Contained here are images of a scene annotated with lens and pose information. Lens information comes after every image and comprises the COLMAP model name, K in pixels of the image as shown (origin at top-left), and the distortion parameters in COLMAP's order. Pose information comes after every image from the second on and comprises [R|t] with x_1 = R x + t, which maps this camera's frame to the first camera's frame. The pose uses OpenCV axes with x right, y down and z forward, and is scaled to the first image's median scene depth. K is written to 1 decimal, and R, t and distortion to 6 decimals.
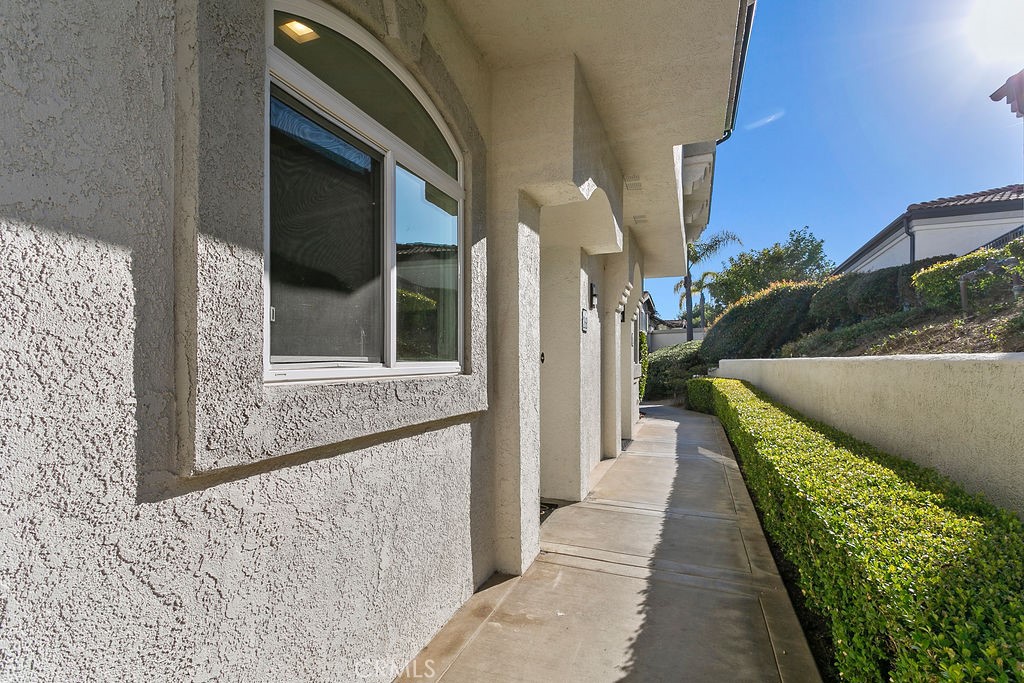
lens RADIAL K [[508.8, 0, 508.4], [0, 508.8, 345.8], [0, 0, 1]] dist [0.002090, 0.000544]
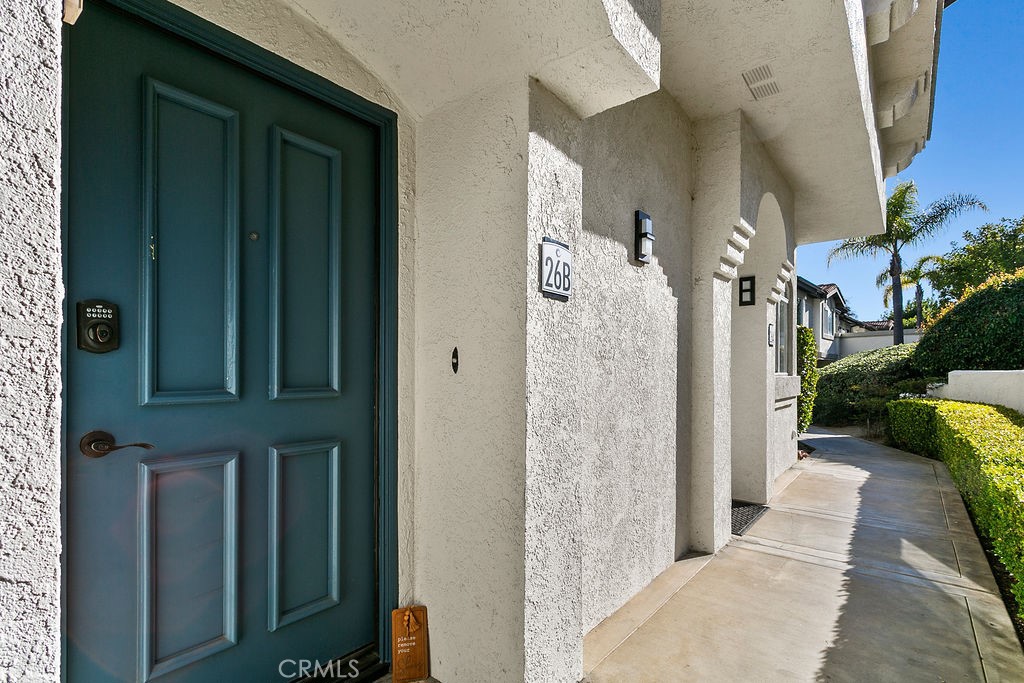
lens RADIAL K [[489.1, 0, 511.6], [0, 489.1, 357.0], [0, 0, 1]] dist [-0.001440, 0.000146]
pose [[0.945427, 0.002123, -0.325826, 0.080911], [-0.000637, 0.999989, 0.004666, 0.006241], [0.325833, -0.004203, 0.945418, 0.205272]]
